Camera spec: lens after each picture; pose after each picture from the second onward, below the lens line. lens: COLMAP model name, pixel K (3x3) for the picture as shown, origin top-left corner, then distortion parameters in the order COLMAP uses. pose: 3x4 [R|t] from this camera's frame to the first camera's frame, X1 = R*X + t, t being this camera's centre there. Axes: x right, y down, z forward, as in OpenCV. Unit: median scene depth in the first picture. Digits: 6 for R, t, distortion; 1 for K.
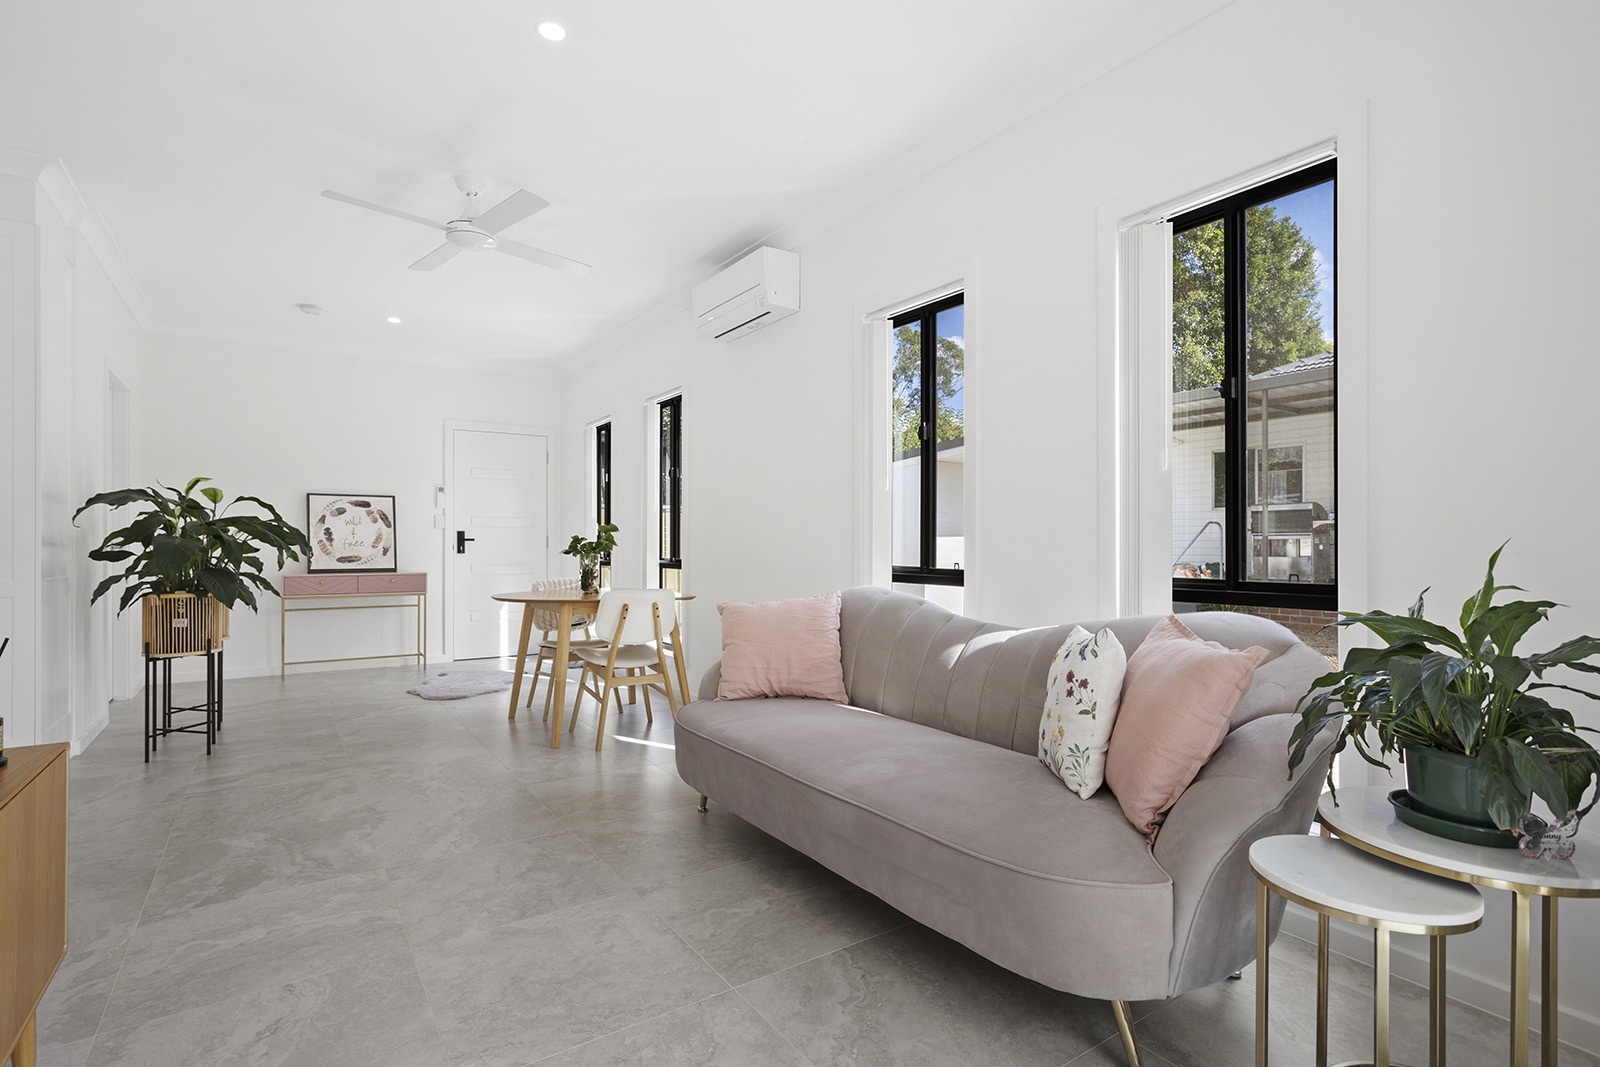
lens RADIAL K [[781.4, 0, 792.7], [0, 781.4, 540.9], [0, 0, 1]] dist [-0.013633, 0.005747]
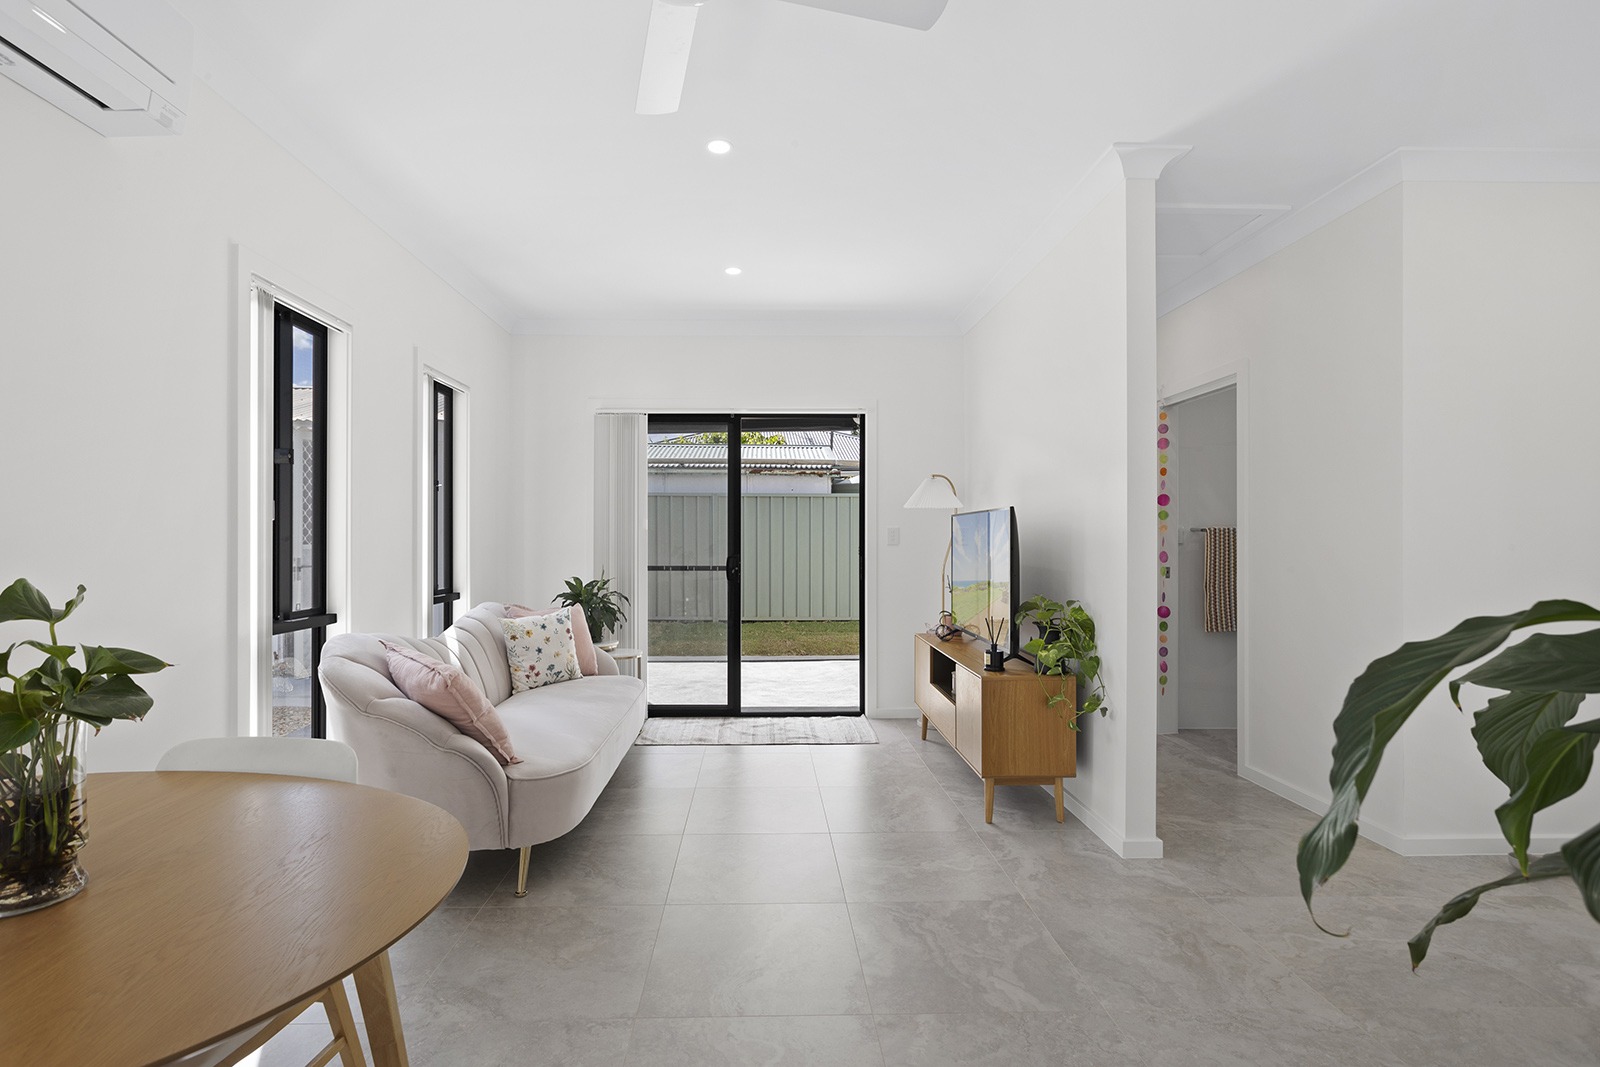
lens RADIAL K [[781.4, 0, 799.8], [0, 781.4, 537.5], [0, 0, 1]] dist [-0.013633, 0.005747]
pose [[-0.860471, -0.003023, 0.509490, -1.035218], [-0.007334, 0.999952, -0.006453, -0.066078], [-0.509446, -0.009289, -0.860452, 2.000429]]
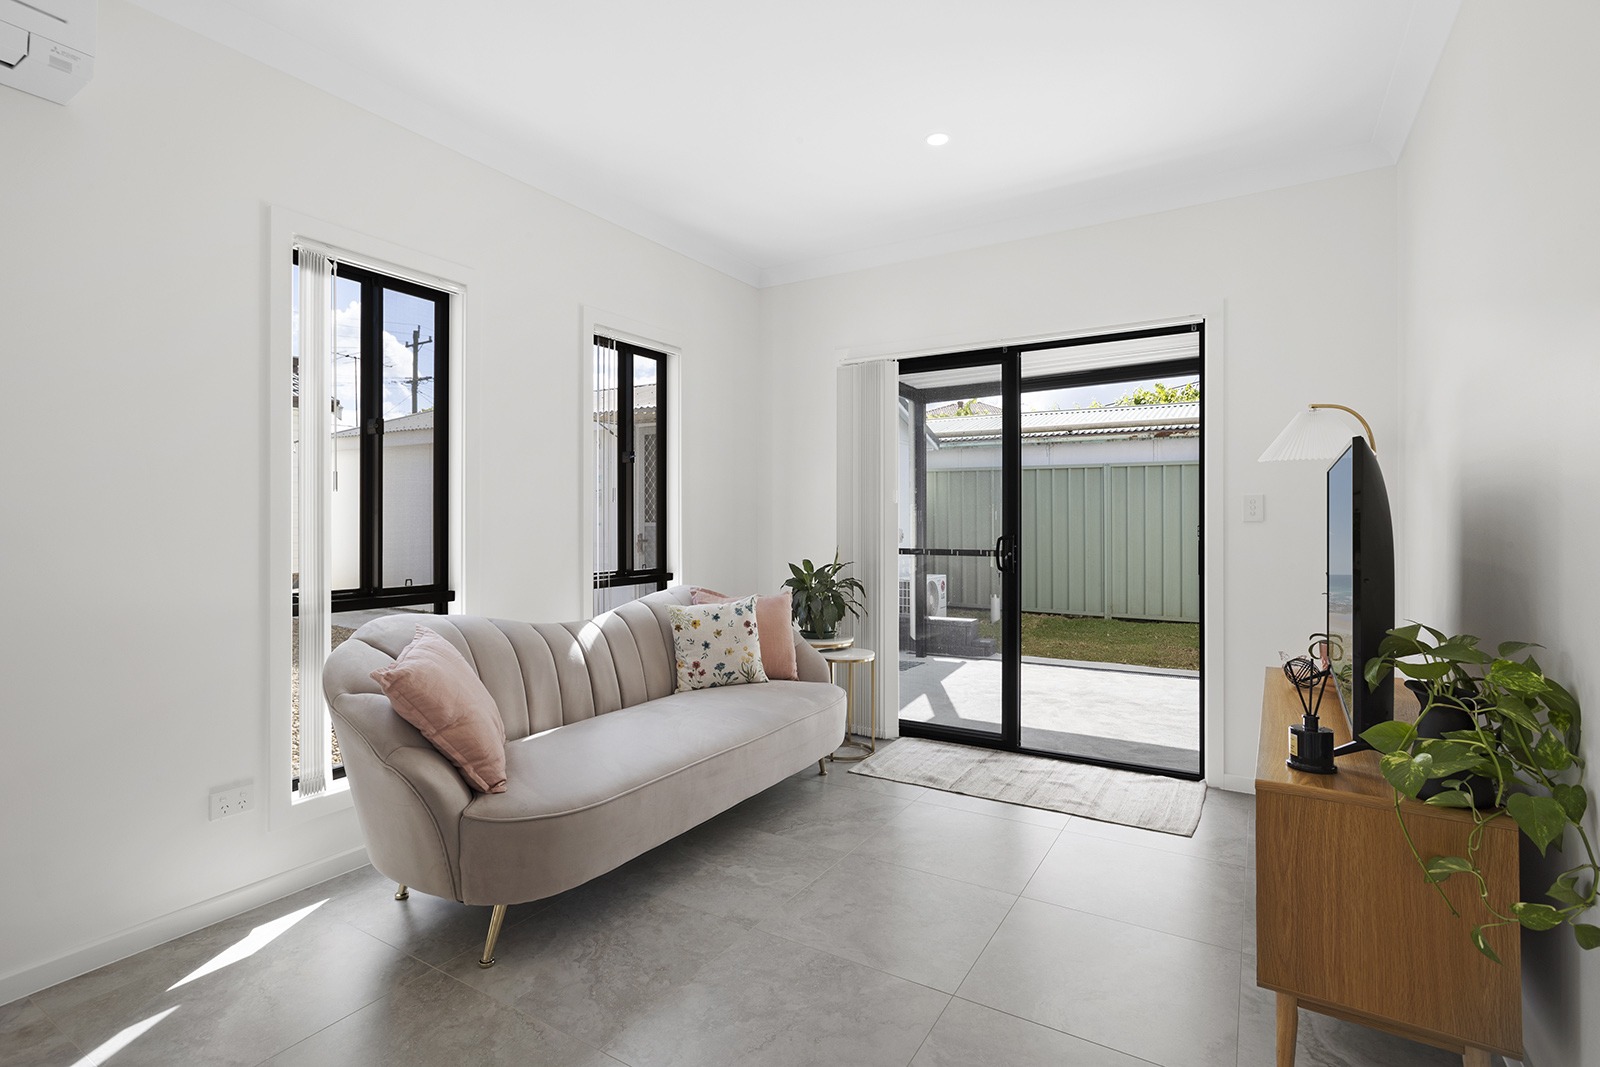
lens RADIAL K [[781.4, 0, 787.8], [0, 781.4, 525.5], [0, 0, 1]] dist [-0.013633, 0.005747]
pose [[-0.421214, -0.007289, 0.906932, -1.051558], [-0.007469, 0.999962, 0.004568, -0.055588], [-0.906931, -0.004850, -0.421252, 1.310975]]
